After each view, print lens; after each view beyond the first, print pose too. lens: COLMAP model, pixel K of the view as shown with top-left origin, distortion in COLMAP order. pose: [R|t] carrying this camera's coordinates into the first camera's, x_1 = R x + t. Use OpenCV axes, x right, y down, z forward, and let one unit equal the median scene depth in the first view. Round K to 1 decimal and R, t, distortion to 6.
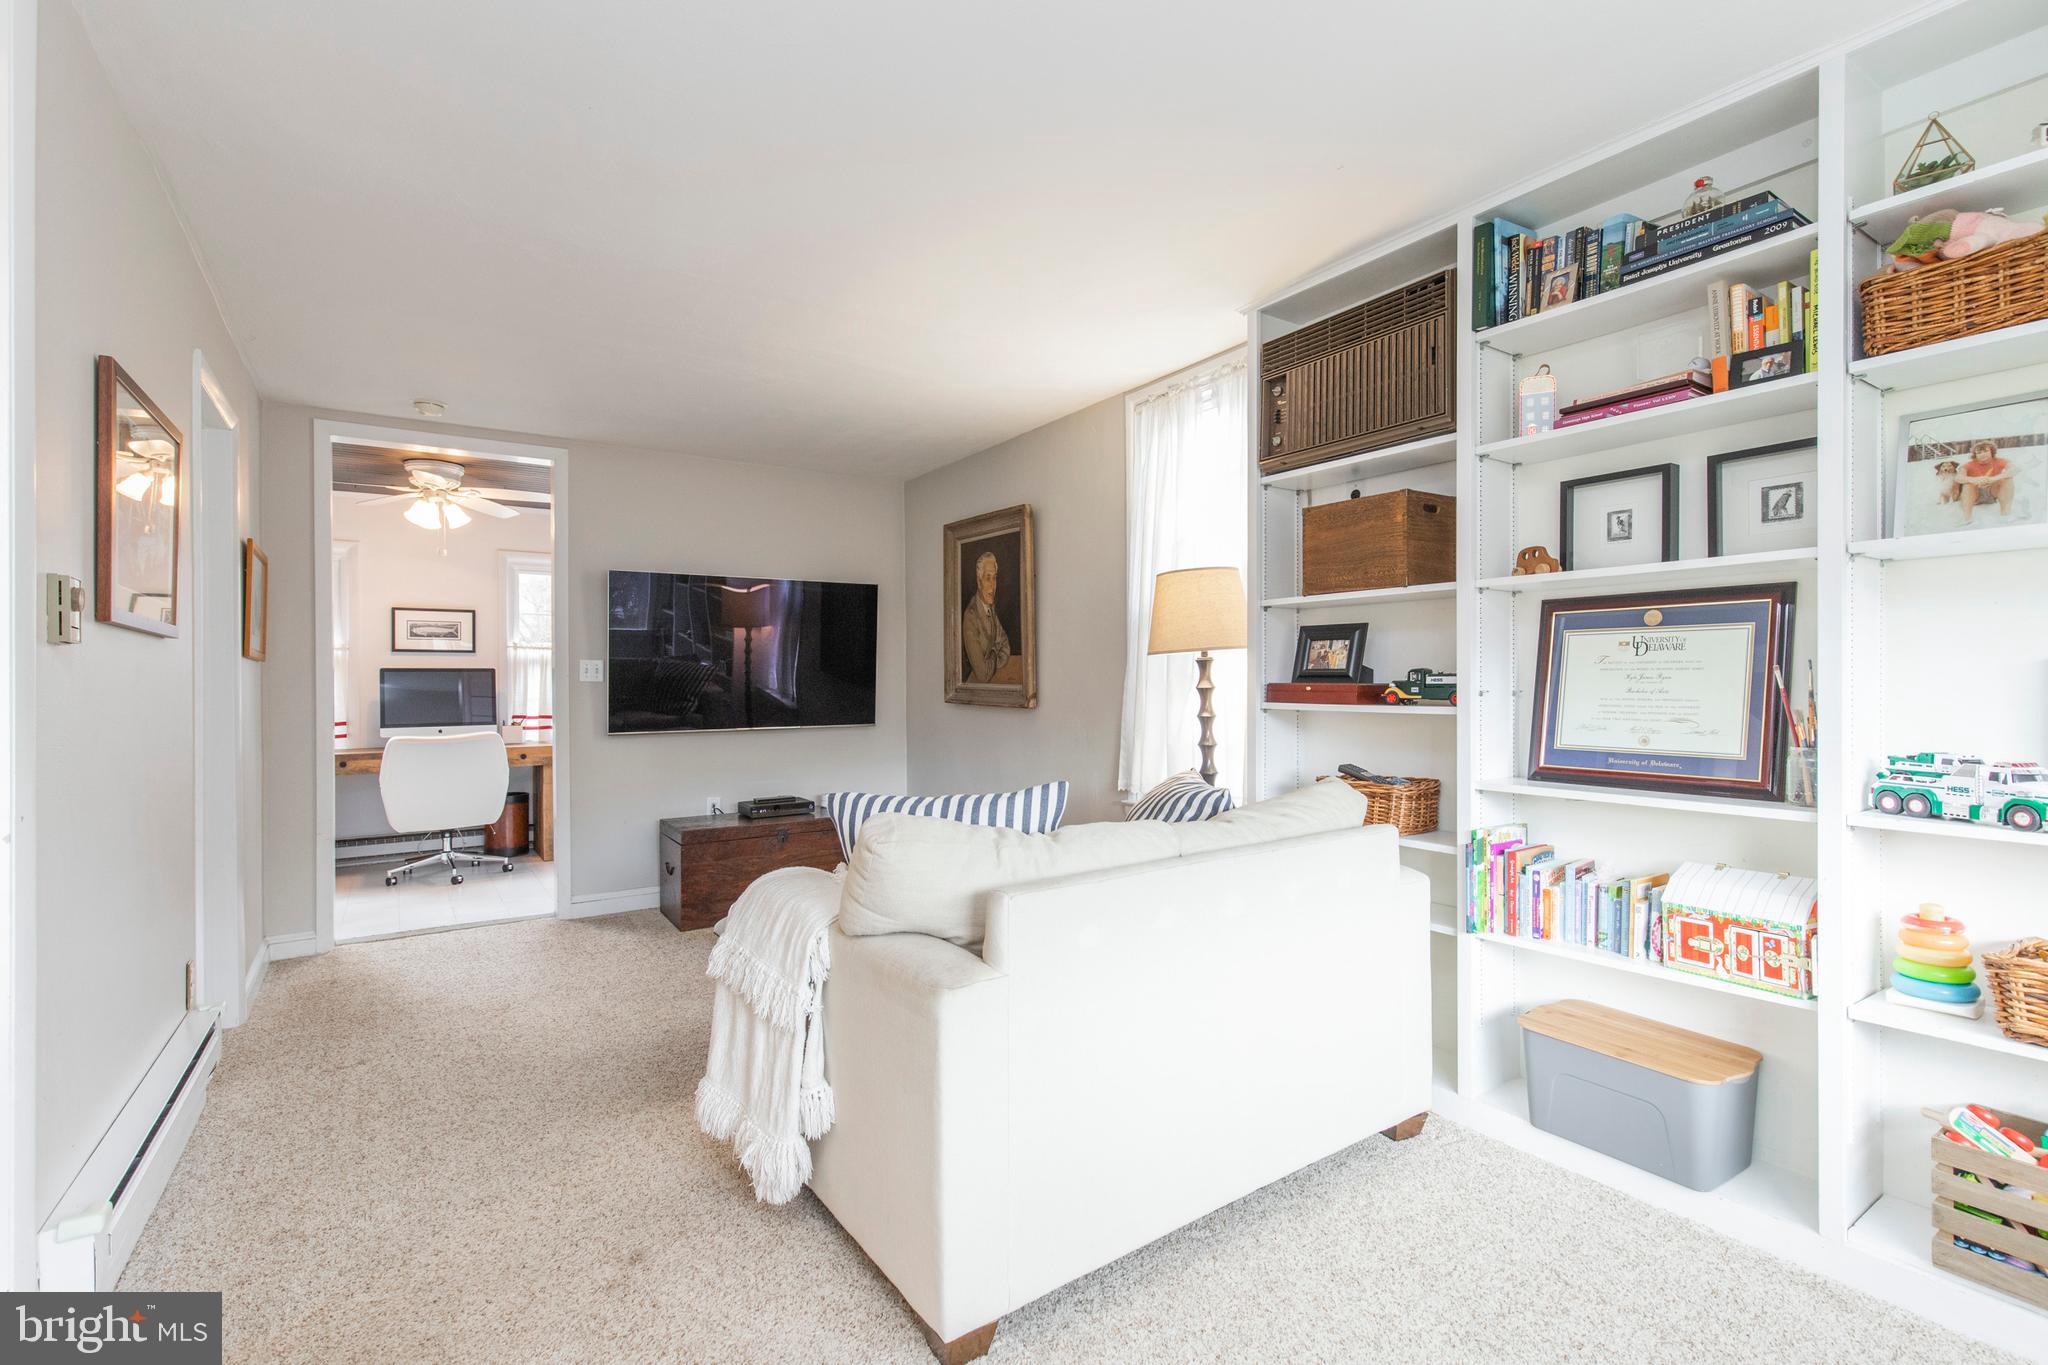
lens RADIAL K [[932.8, 0, 1030.4], [0, 932.8, 683.2], [0, 0, 1]] dist [0.011667, 0.000050]
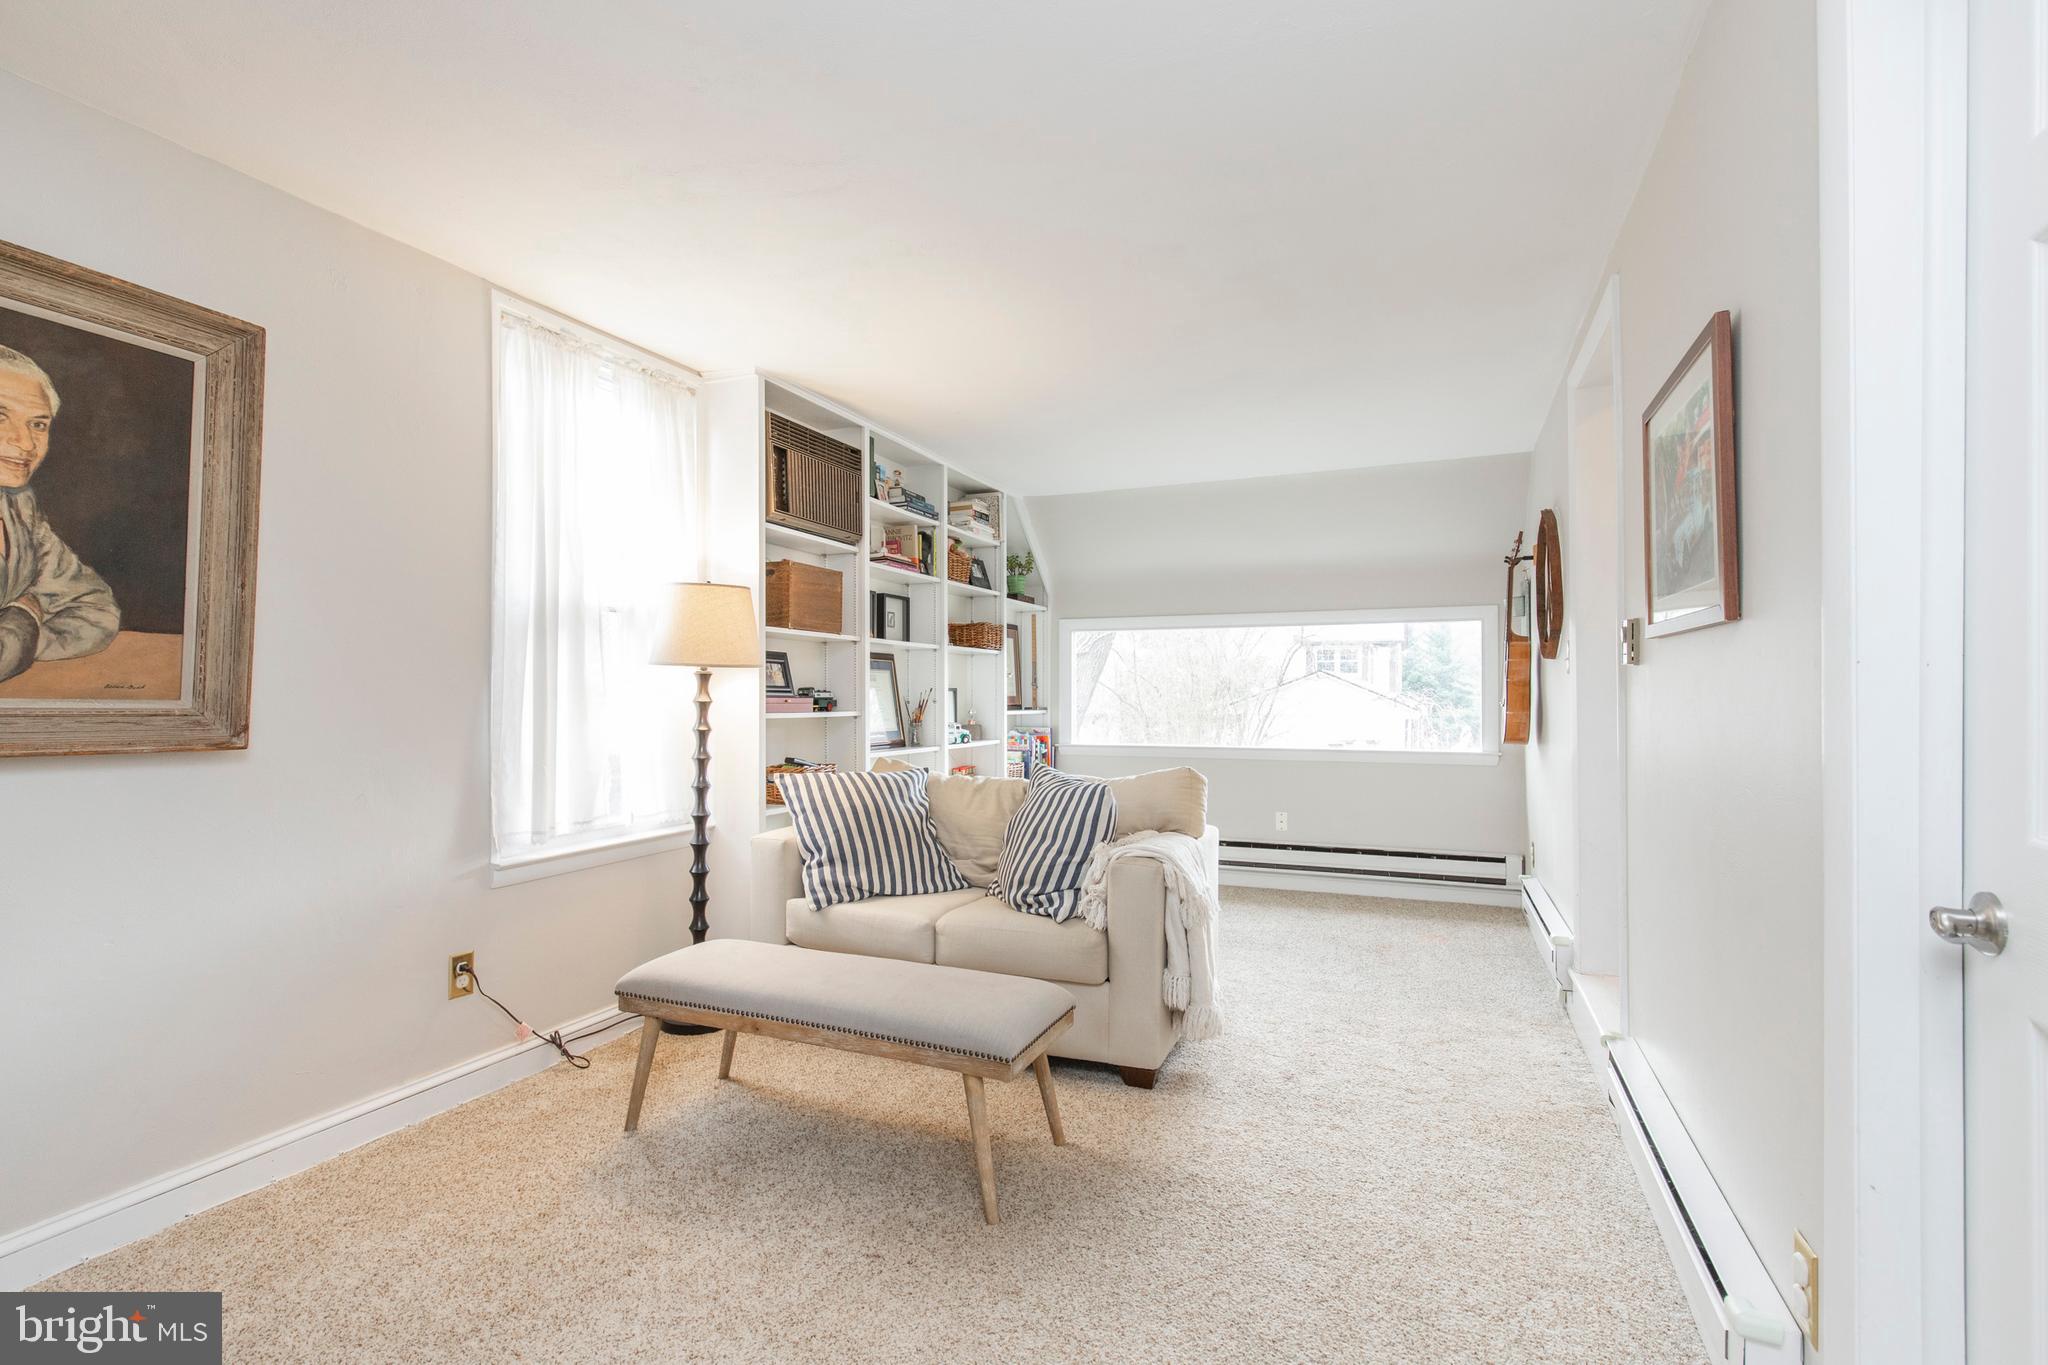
lens RADIAL K [[886.6, 0, 1024.0], [0, 886.6, 682.5], [0, 0, 1]] dist [0.000033, 0.000029]
pose [[-0.518799, 0.011367, 0.854820, -0.884488], [-0.003207, 0.999879, -0.015243, -0.001691], [-0.854890, -0.010649, -0.518700, 1.310369]]
